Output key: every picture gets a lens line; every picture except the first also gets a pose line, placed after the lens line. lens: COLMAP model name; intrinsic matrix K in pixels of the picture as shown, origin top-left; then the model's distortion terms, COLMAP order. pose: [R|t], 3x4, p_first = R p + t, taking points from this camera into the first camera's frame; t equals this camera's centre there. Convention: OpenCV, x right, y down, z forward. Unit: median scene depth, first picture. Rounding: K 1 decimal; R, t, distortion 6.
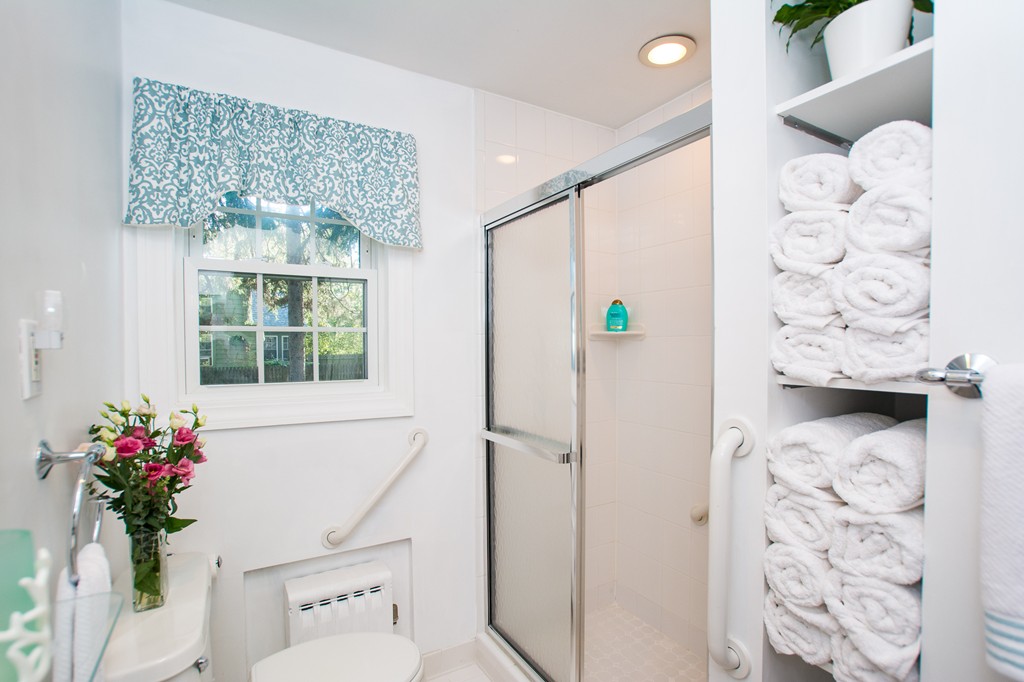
lens RADIAL K [[488.3, 0, 513.3], [0, 488.3, 351.0], [0, 0, 1]] dist [-0.004129, 0.005904]
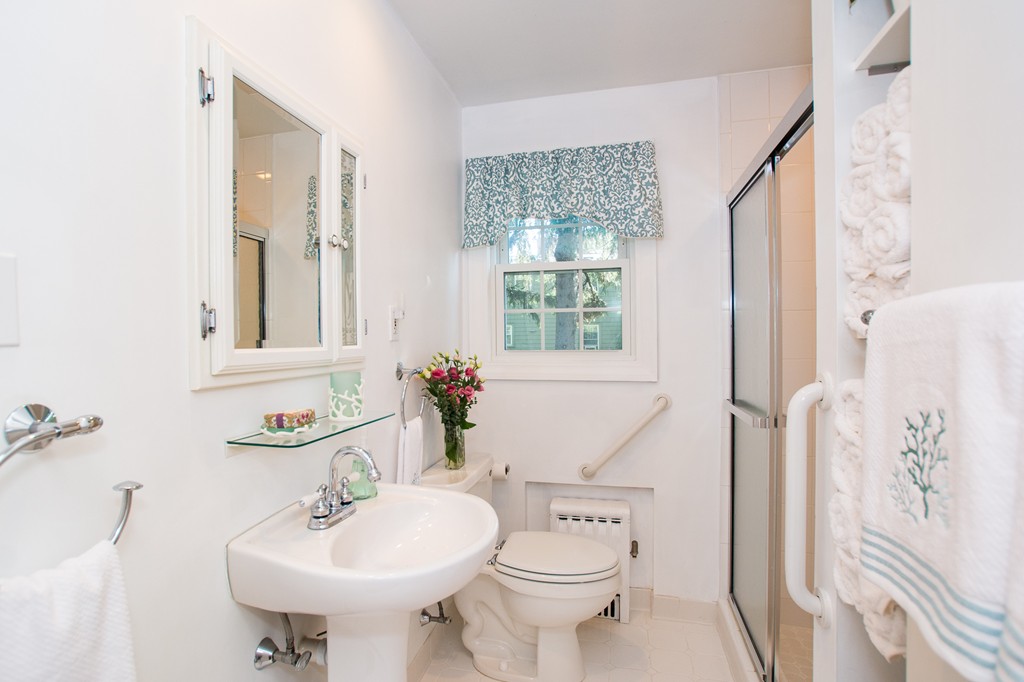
lens RADIAL K [[542.9, 0, 510.8], [0, 542.9, 338.3], [0, 0, 1]] dist [0.016610, 0.001461]
pose [[0.737501, 0.001618, -0.675344, 0.479516], [-0.006742, 0.999965, -0.004967, 0.042029], [0.675313, 0.008217, 0.737486, -0.201401]]
